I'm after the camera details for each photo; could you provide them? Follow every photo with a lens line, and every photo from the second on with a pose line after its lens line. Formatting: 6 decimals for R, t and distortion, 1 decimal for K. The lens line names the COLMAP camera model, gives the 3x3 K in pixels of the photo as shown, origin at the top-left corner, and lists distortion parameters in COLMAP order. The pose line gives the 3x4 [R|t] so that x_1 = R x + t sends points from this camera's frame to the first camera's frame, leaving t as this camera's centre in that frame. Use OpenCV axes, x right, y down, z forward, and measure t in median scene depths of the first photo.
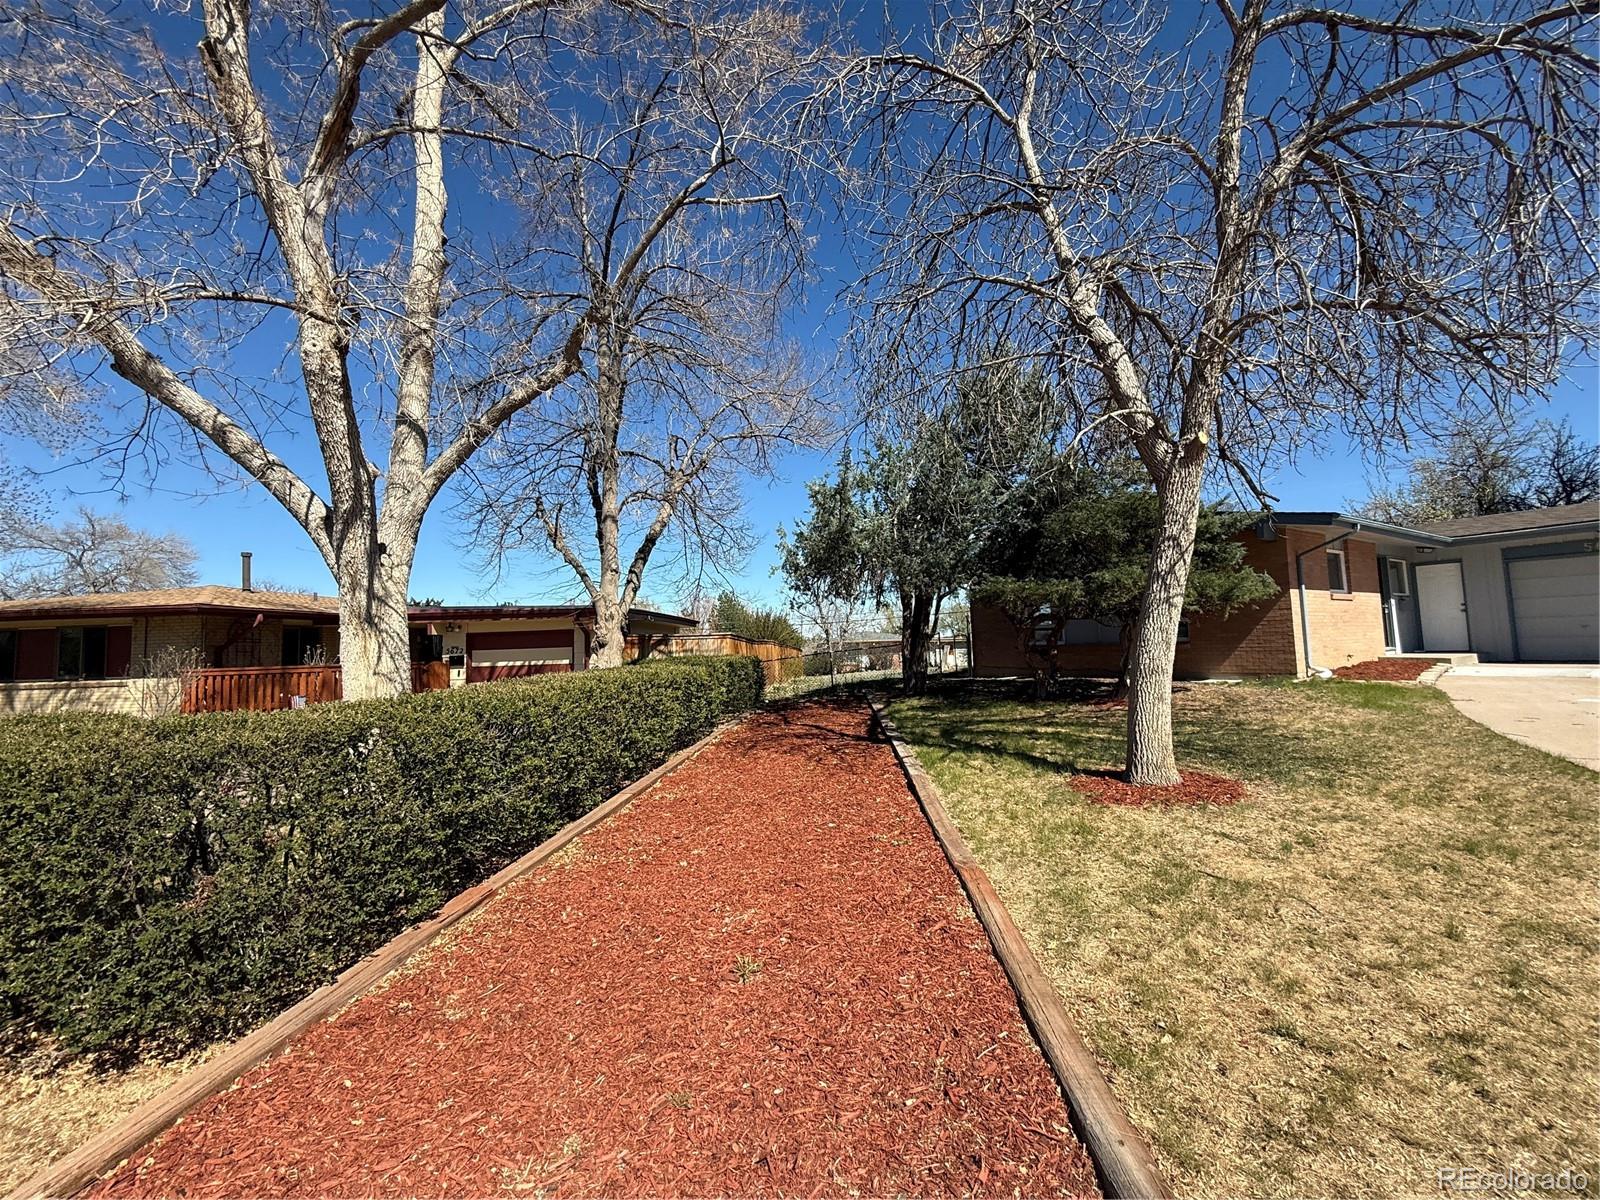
lens RADIAL K [[639.2, 0, 802.6], [0, 639.2, 600.8], [0, 0, 1]] dist [-0.001071, 0.000569]
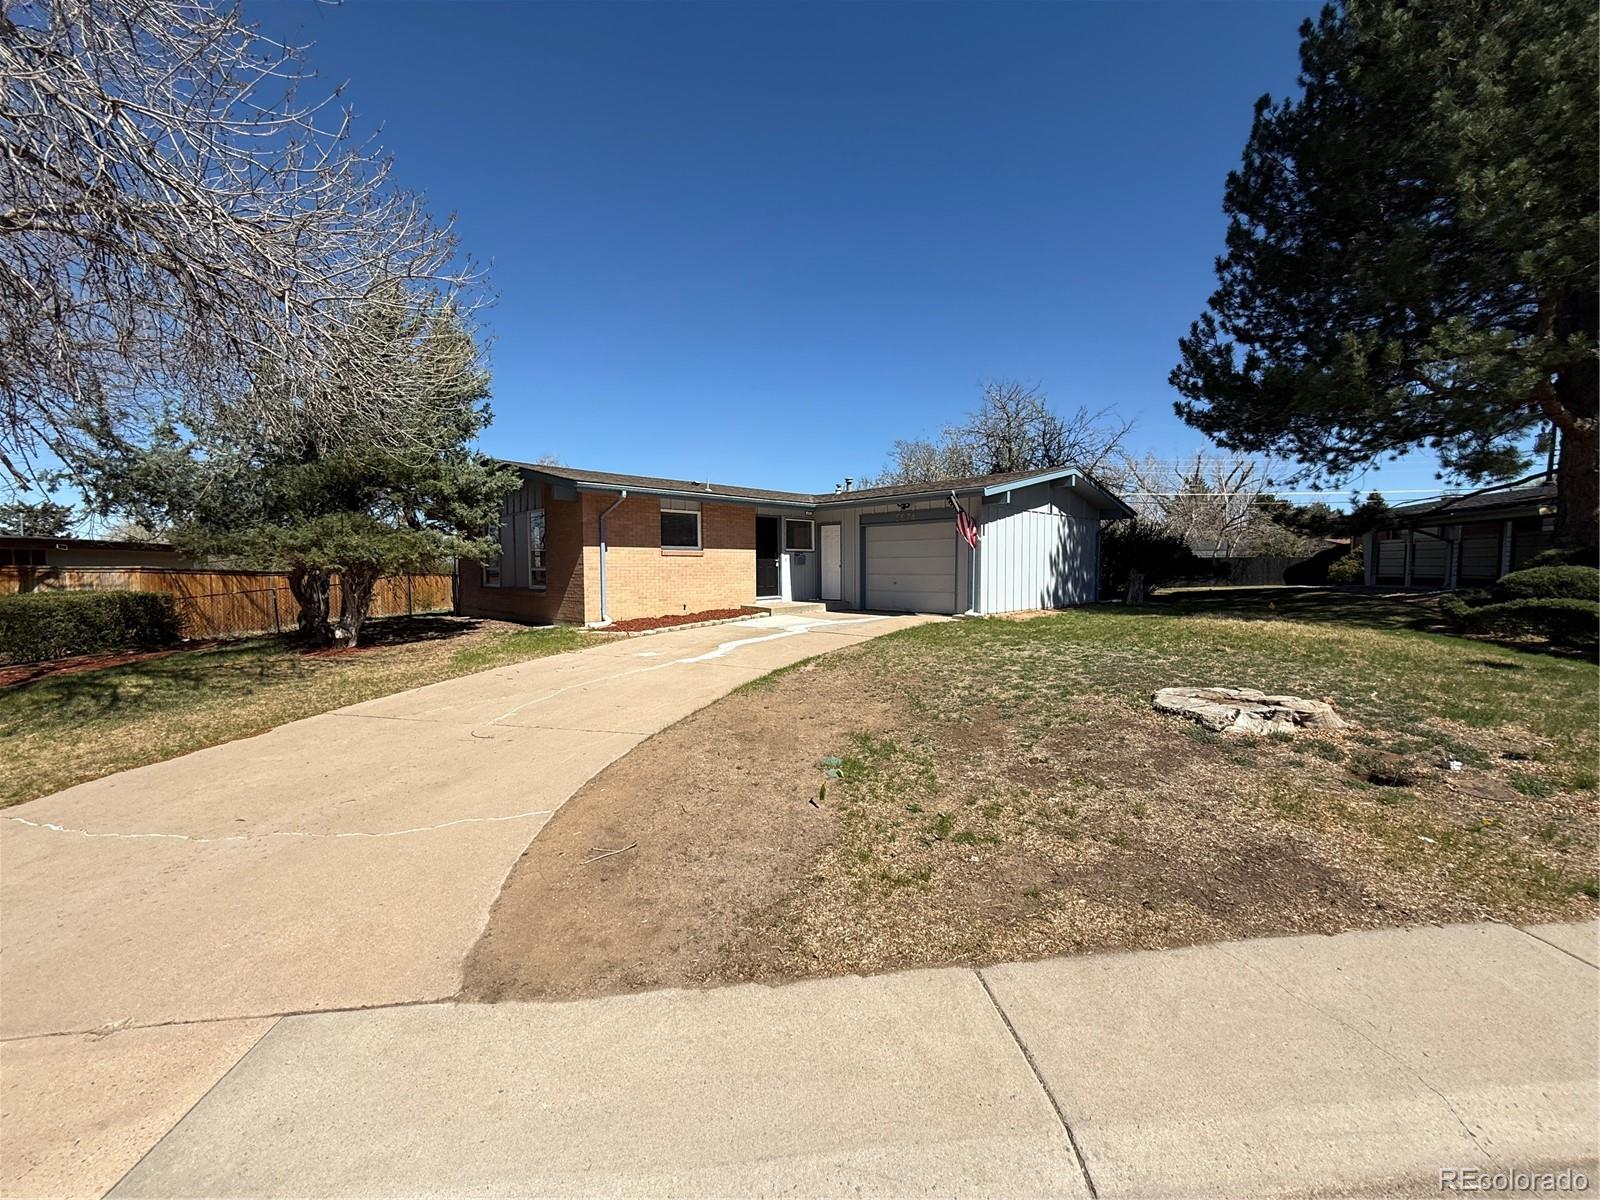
lens RADIAL K [[639.2, 0, 802.6], [0, 639.2, 600.8], [0, 0, 1]] dist [-0.001071, 0.000569]
pose [[0.975064, 0.014702, 0.221437, 0.736743], [-0.041198, 0.992450, 0.115519, -0.056186], [-0.218067, -0.121762, 0.968308, -0.126319]]
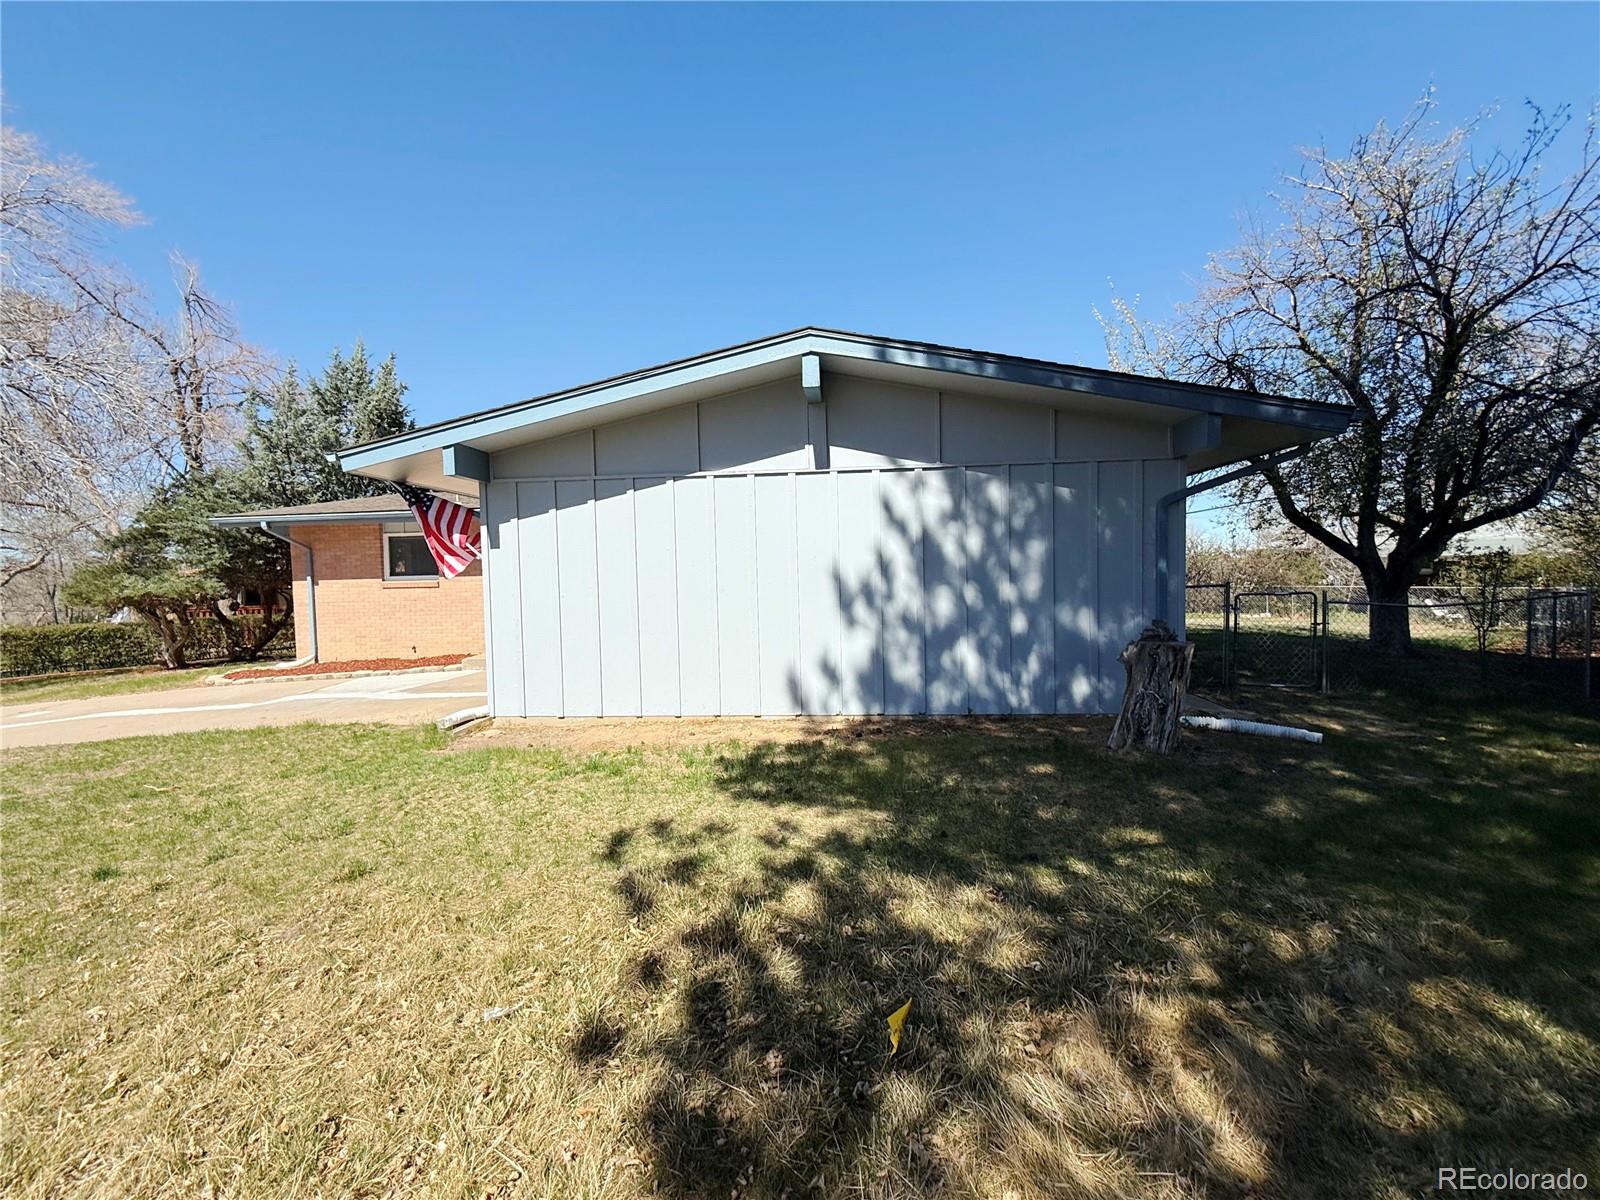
lens RADIAL K [[639.2, 0, 802.6], [0, 639.2, 600.8], [0, 0, 1]] dist [-0.001071, 0.000569]
pose [[0.787436, 0.033994, -0.615458, 1.743497], [0.039094, 0.993714, 0.104904, -0.053276], [0.615155, -0.106666, 0.781157, 0.570681]]
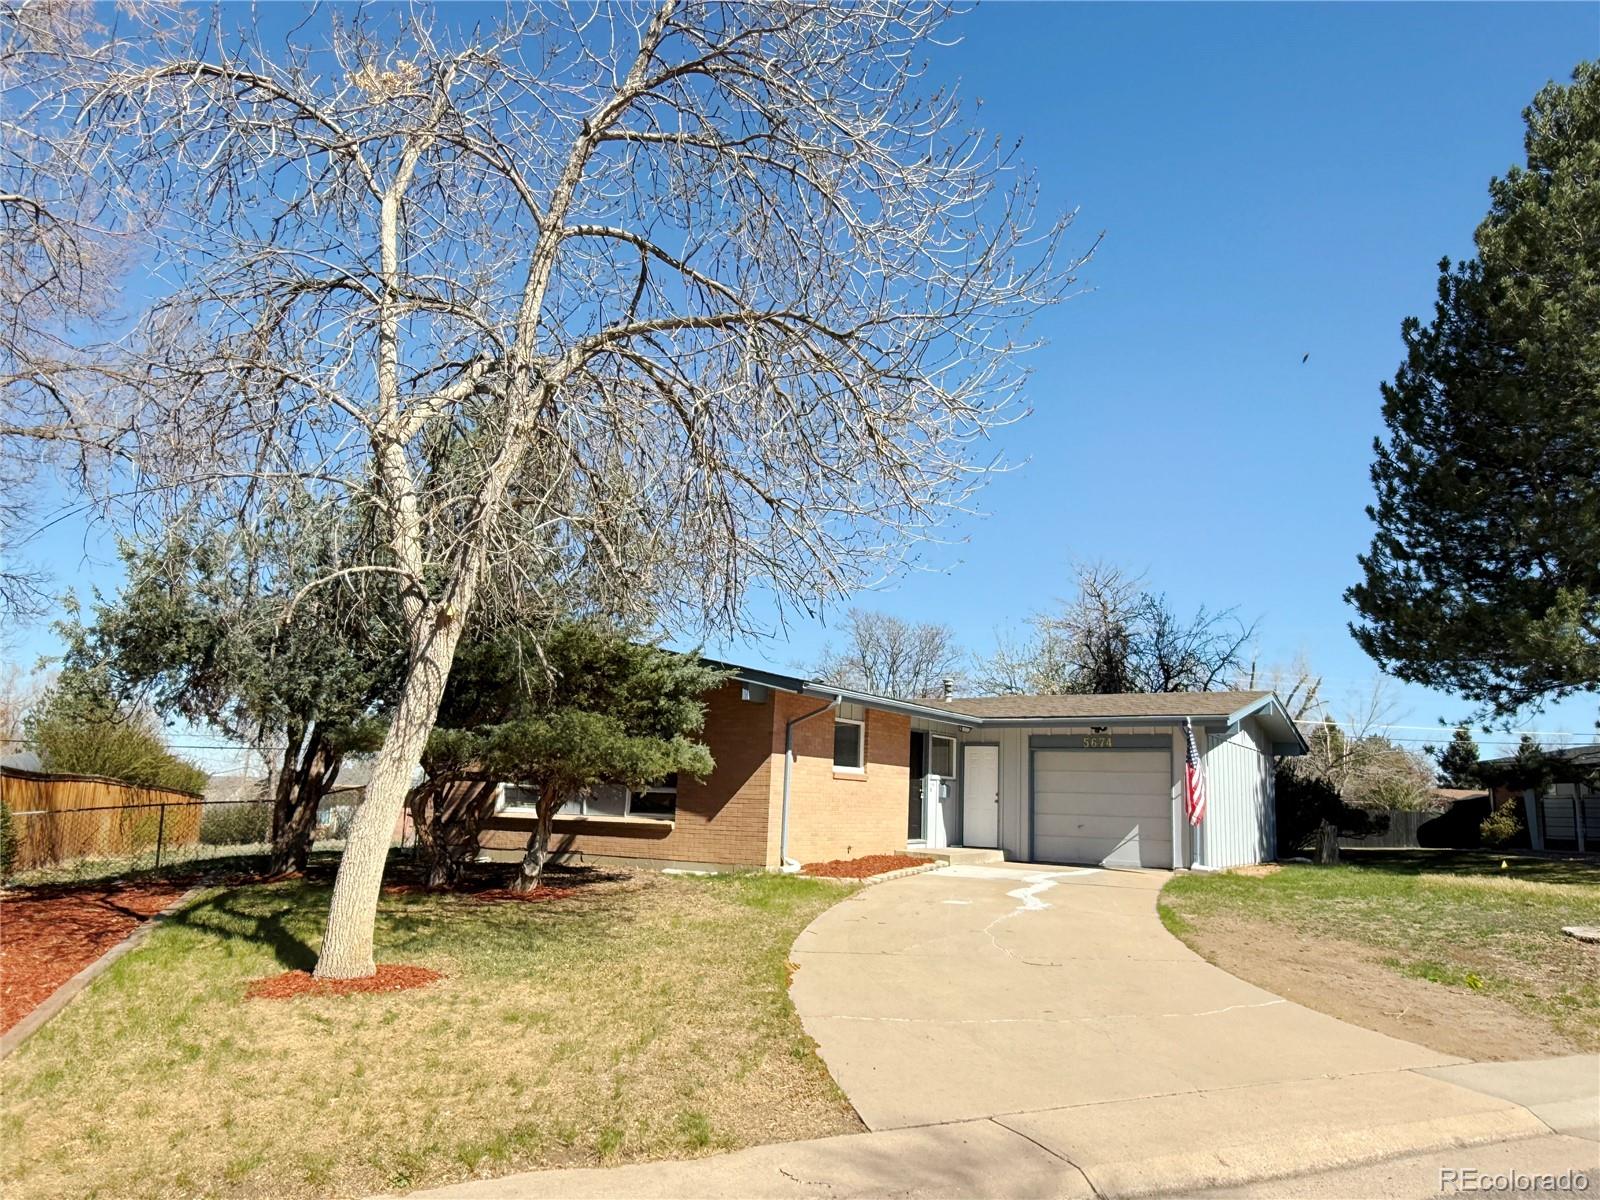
lens RADIAL K [[1110.6, 0, 862.1], [0, 1110.6, 604.4], [0, 0, 1]] dist [-0.010215, -0.003886]
pose [[0.880961, 0.144444, 0.450604, 0.151899], [-0.093946, 0.986704, -0.132622, -0.034258], [-0.463769, 0.074502, 0.882818, -0.290023]]
